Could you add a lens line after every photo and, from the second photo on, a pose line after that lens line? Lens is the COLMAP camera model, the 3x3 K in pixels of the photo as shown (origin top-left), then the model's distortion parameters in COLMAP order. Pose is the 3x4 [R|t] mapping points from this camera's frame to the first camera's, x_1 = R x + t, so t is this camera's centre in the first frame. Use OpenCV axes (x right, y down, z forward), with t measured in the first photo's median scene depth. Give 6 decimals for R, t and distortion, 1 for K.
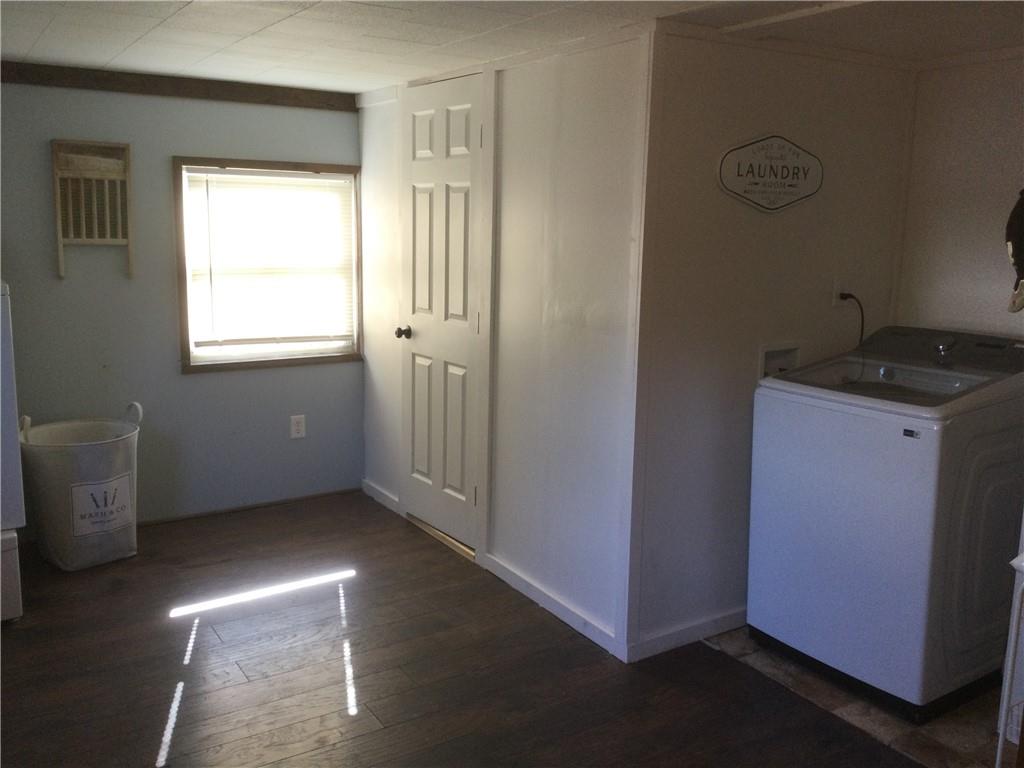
lens RADIAL K [[912.0, 0, 509.5], [0, 912.0, 381.3], [0, 0, 1]] dist [0.042841, -0.015204]
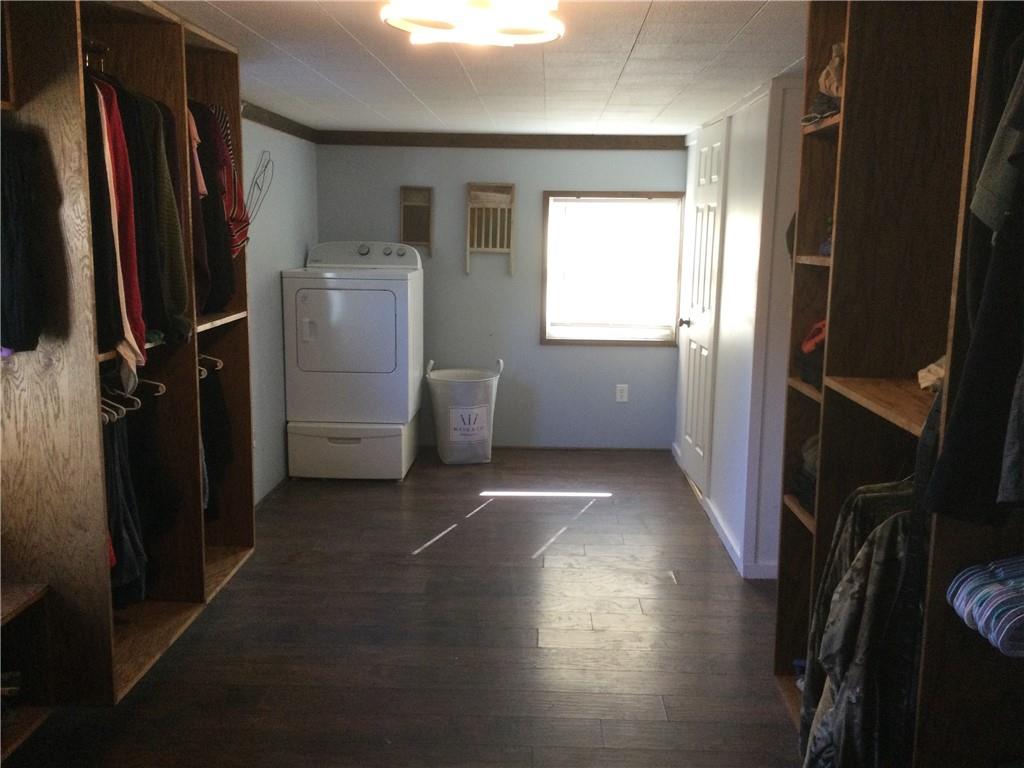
lens RADIAL K [[912.0, 0, 515.3], [0, 912.0, 384.9], [0, 0, 1]] dist [0.042841, -0.015204]
pose [[0.824244, 0.087375, -0.559453, 0.429573], [-0.098151, 0.995113, 0.010810, 0.044891], [0.557664, 0.046001, 0.828791, -0.189513]]
